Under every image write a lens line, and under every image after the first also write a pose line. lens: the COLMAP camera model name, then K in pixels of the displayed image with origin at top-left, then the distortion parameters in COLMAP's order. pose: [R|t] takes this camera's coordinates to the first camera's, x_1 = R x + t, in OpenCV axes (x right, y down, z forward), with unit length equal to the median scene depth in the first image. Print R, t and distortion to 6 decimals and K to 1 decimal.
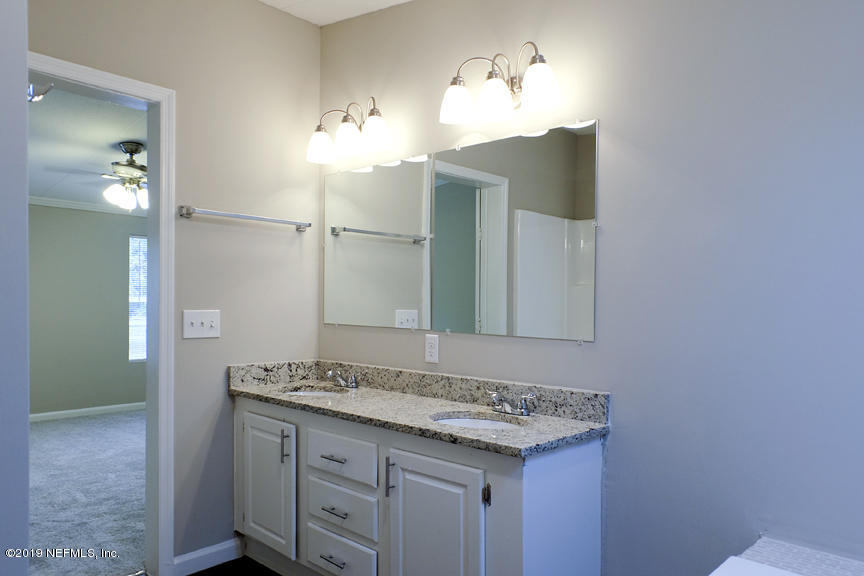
lens RADIAL K [[601.1, 0, 431.3], [0, 601.1, 291.4], [0, 0, 1]] dist [0.000437, 0.010281]
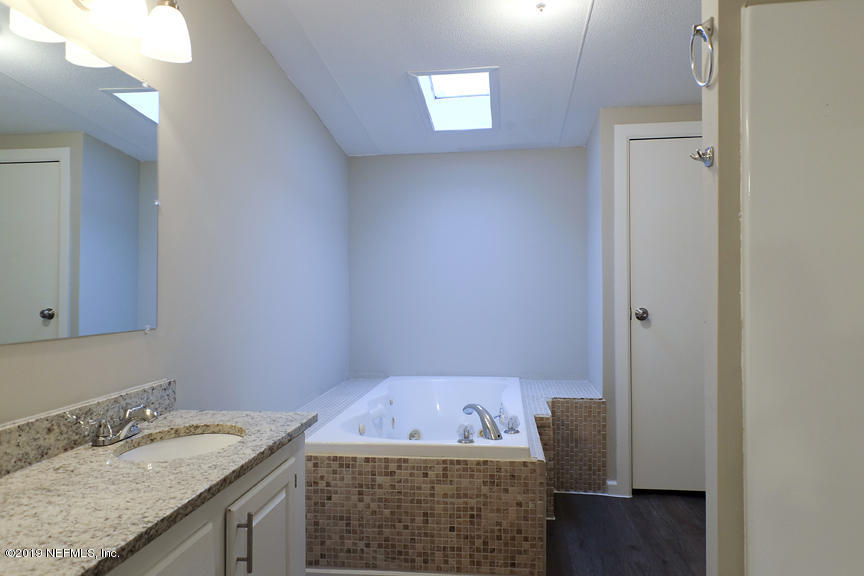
lens RADIAL K [[601.1, 0, 431.7], [0, 601.1, 285.6], [0, 0, 1]] dist [0.000437, 0.010281]
pose [[-0.589039, -0.004559, 0.808092, -0.676919], [-0.012217, 0.999920, -0.003264, 0.015373], [-0.808012, -0.011795, -0.589048, 1.125897]]
